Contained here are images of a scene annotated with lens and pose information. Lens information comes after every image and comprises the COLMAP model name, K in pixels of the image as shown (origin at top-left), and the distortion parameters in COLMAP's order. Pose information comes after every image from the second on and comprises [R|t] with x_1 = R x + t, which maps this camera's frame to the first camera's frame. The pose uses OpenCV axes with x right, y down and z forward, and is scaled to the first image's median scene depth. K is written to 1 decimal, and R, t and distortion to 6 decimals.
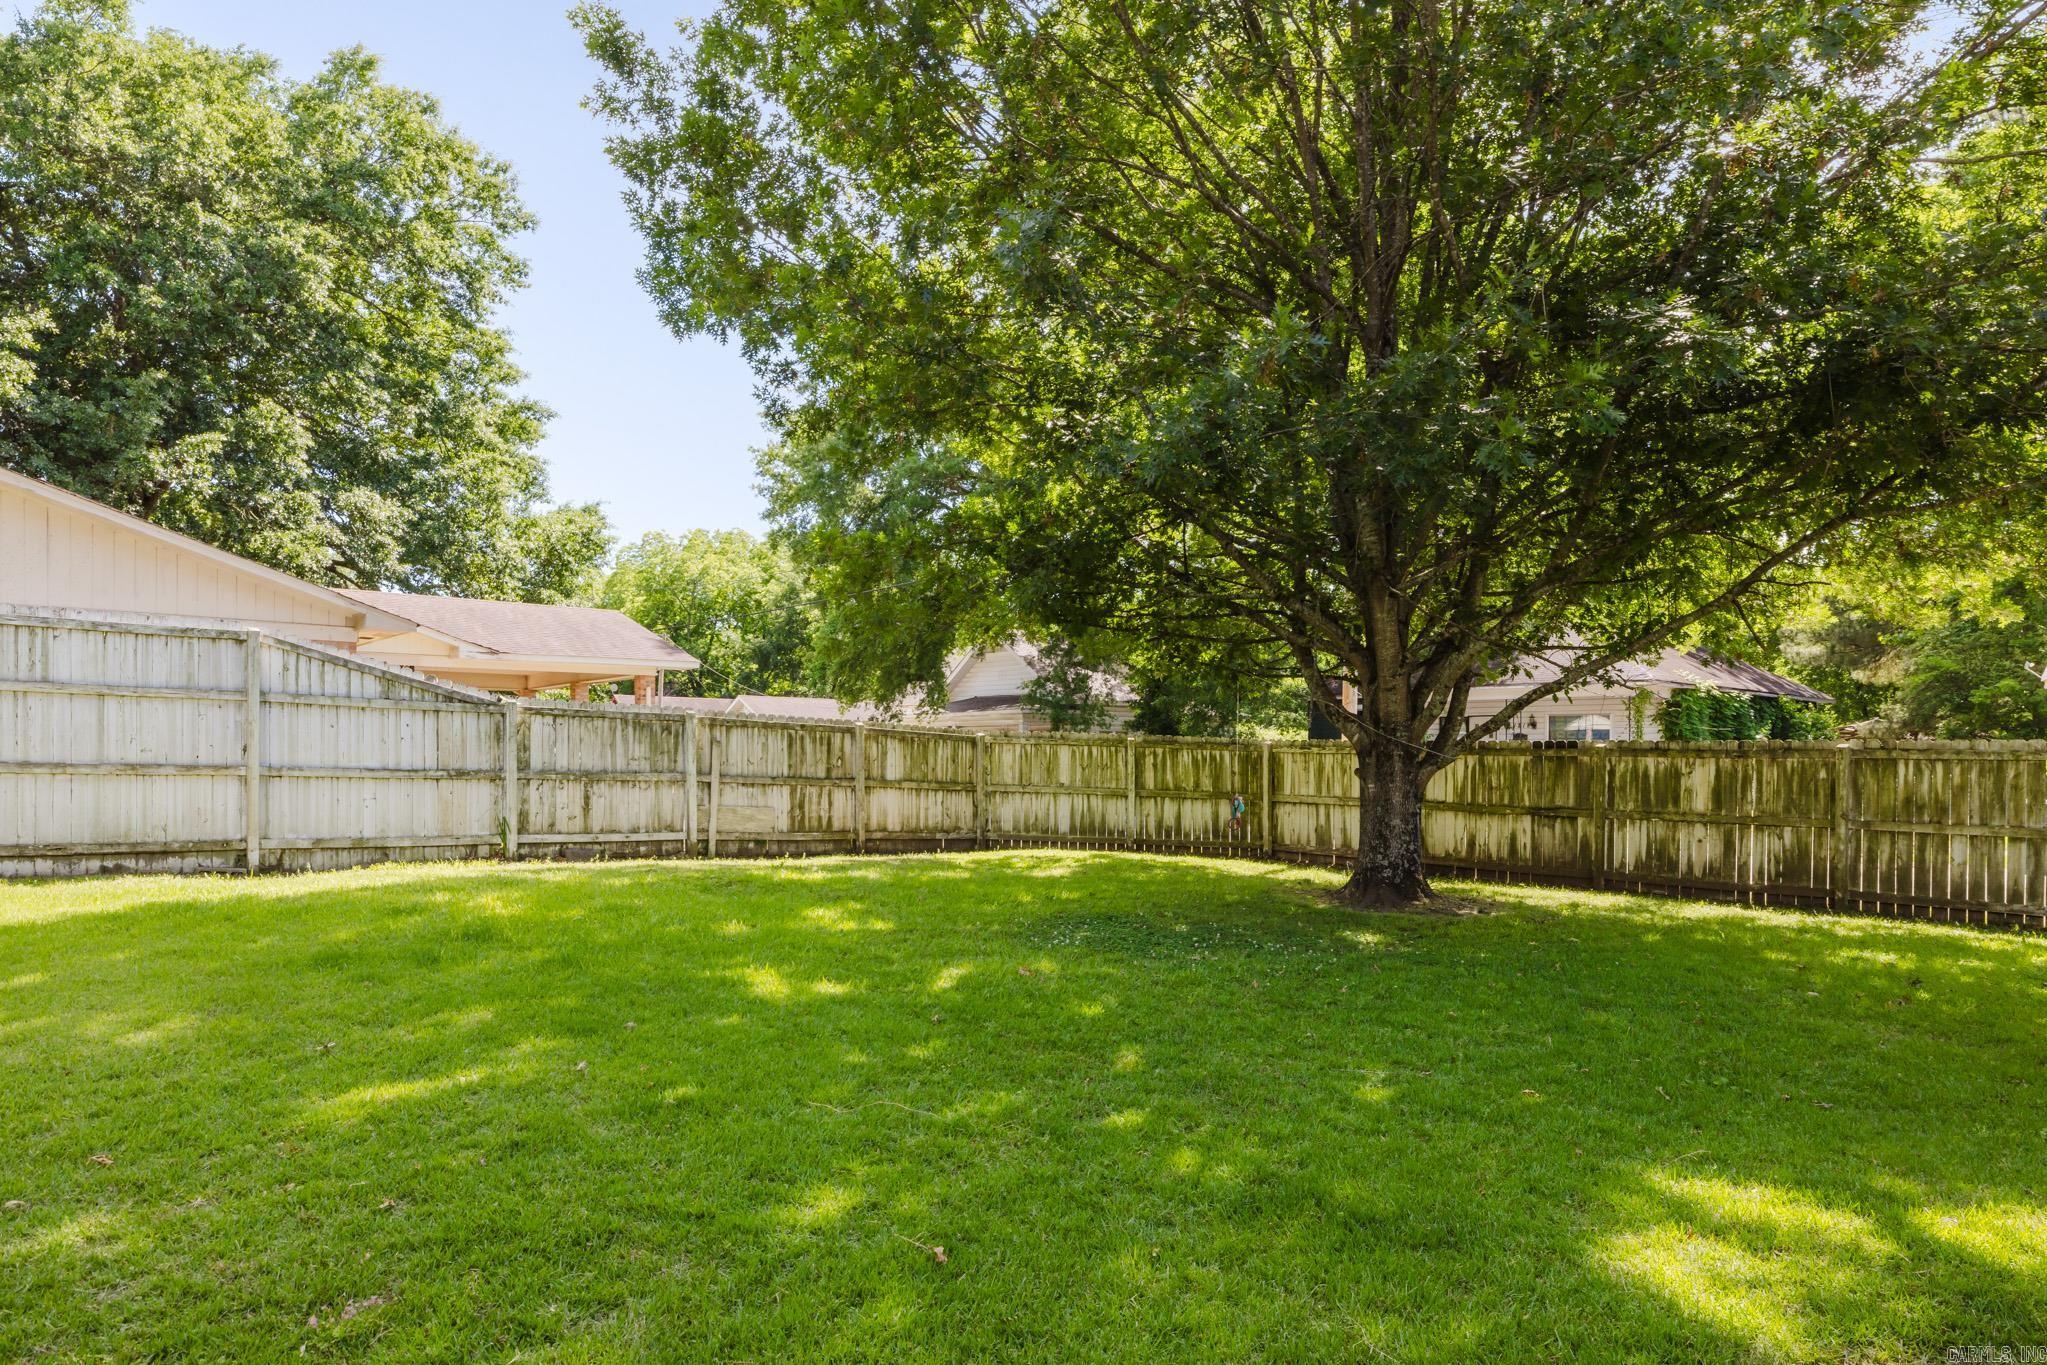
lens RADIAL K [[1189.9, 0, 1018.9], [0, 1189.9, 754.5], [0, 0, 1]] dist [0.004248, 0.000911]
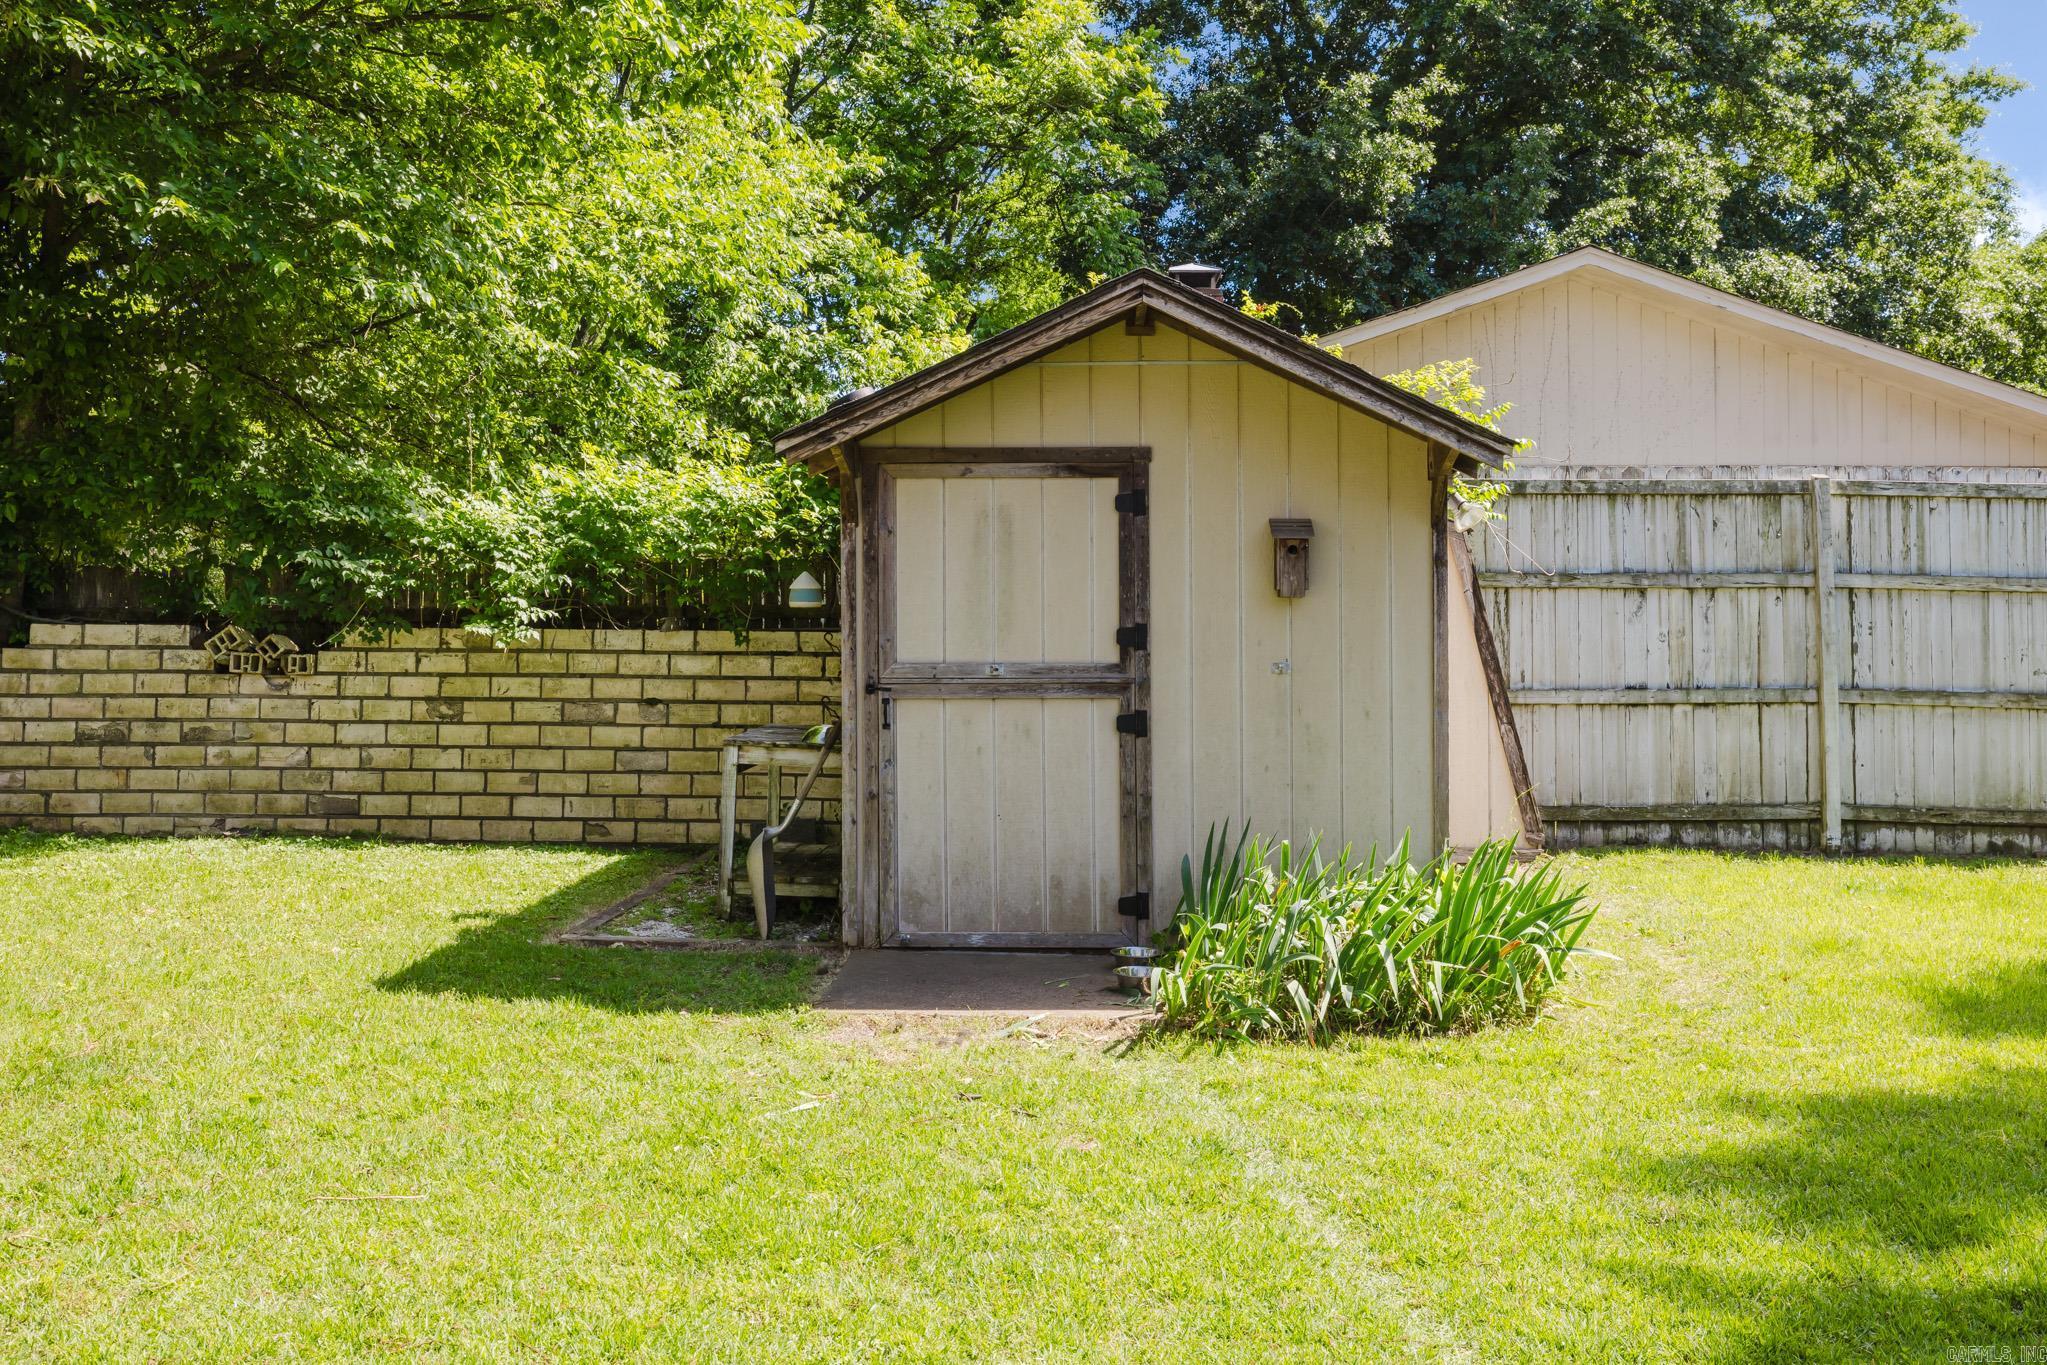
lens RADIAL K [[1949.4, 0, 1024.2], [0, 1949.4, 632.4], [0, 0, 1]] dist [0.009265, 0.017096]
pose [[0.748702, -0.003765, -0.662897, -0.312590], [-0.002138, 0.999965, -0.008095, -0.011526], [0.662904, 0.007478, 0.748667, -0.143025]]
